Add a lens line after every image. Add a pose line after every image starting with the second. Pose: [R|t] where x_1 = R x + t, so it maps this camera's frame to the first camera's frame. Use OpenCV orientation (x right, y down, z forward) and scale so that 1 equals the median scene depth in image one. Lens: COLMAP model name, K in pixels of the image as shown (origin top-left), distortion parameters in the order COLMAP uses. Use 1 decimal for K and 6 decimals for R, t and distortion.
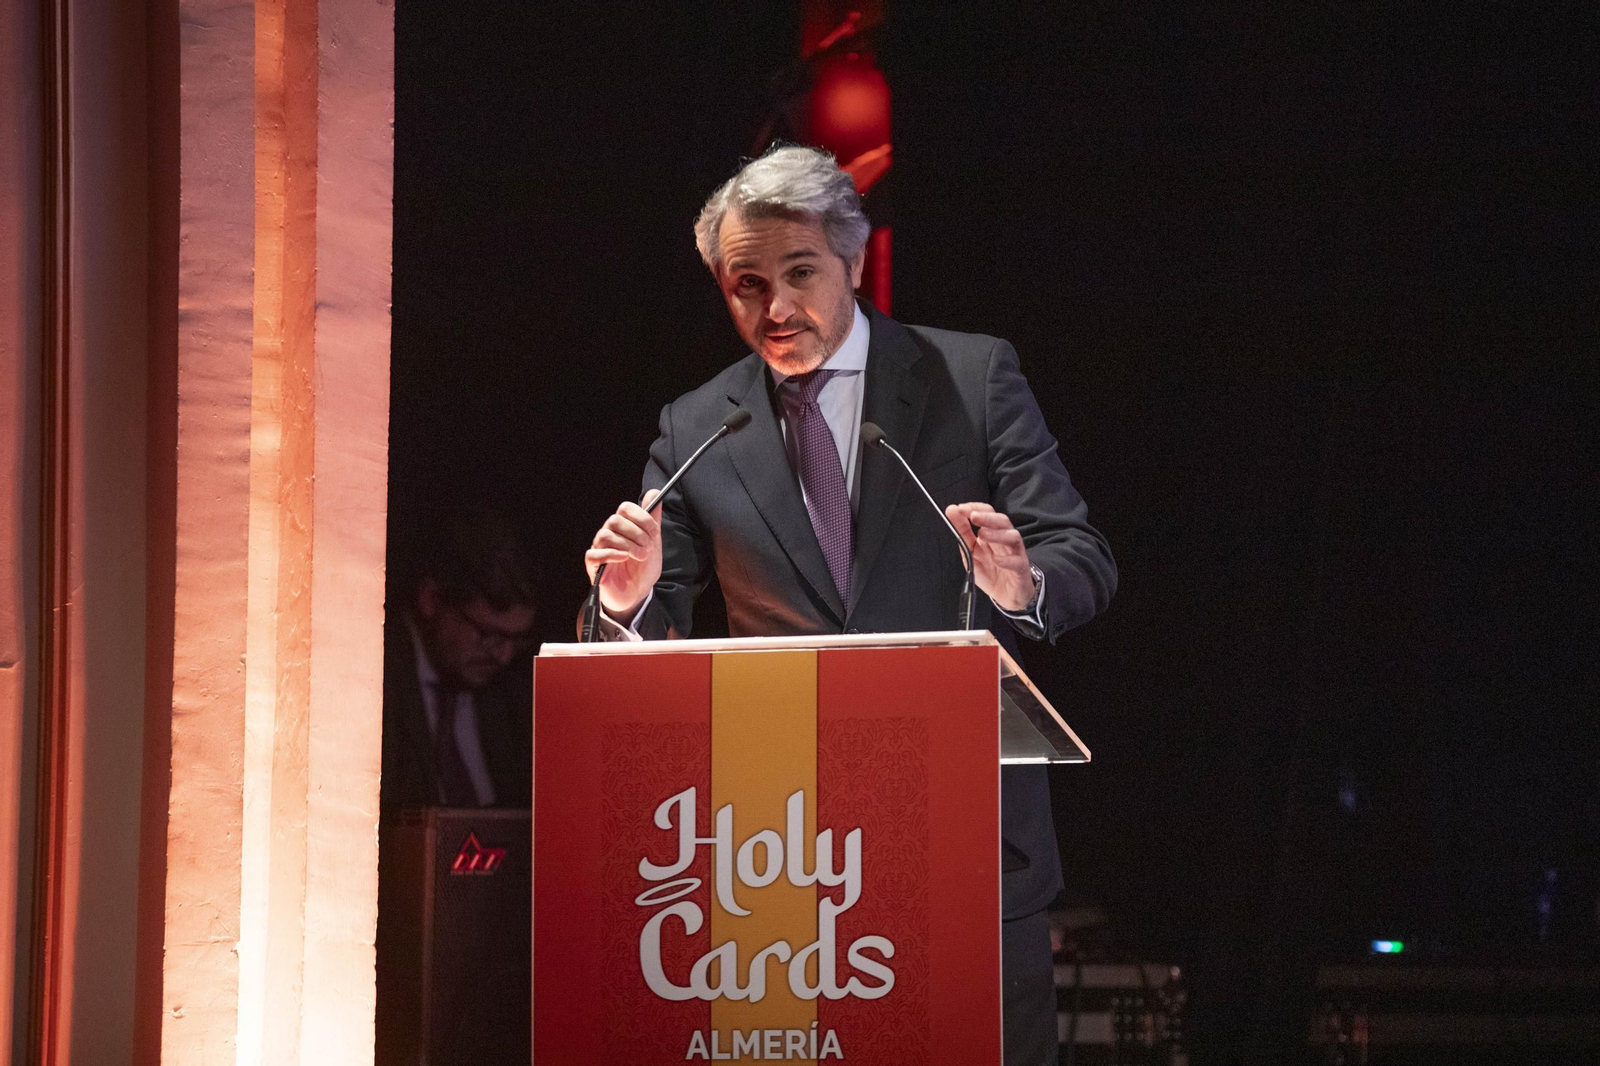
lens RADIAL K [[6861.8, 0, 808.9], [0, 6861.8, 547.3], [0, 0, 1]] dist [1.142678, 0.000000]
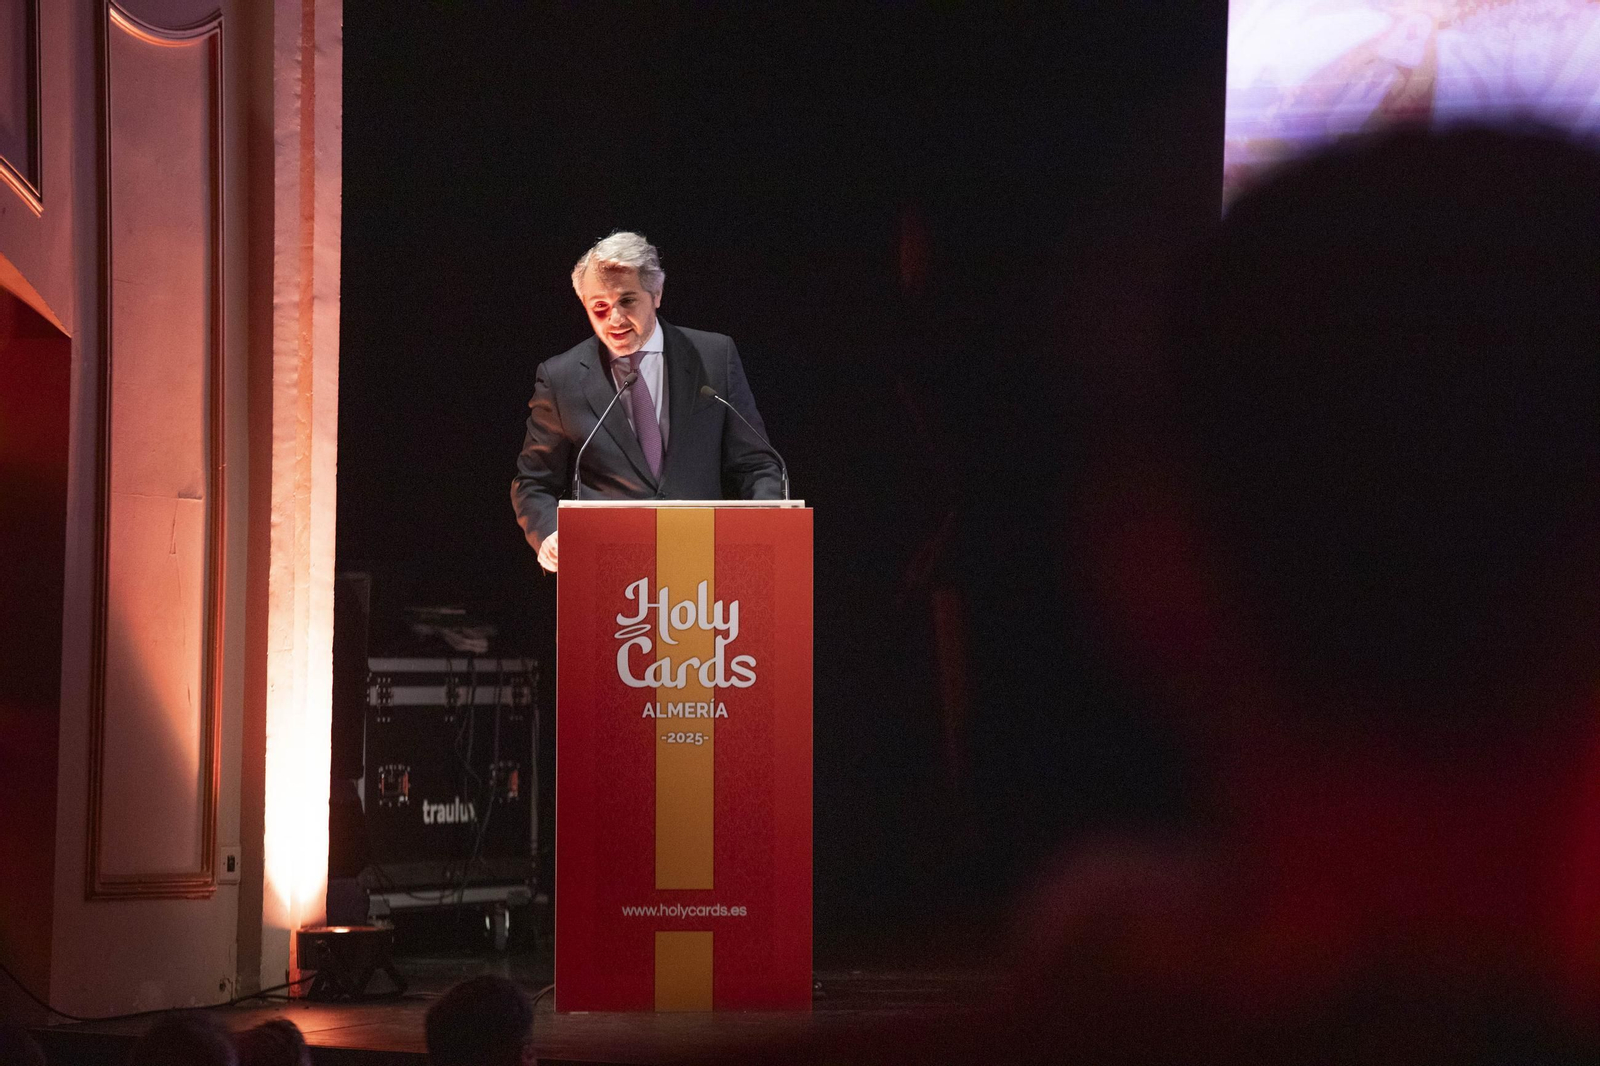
lens RADIAL K [[6861.8, 0, 802.0], [0, 6861.8, 518.0], [0, 0, 1]] dist [1.142678, 0.000000]
pose [[0.924628, 0.016045, 0.380534, -0.711907], [-0.034700, 0.998506, 0.042211, -0.064820], [-0.379289, -0.052234, 0.923803, -0.797865]]
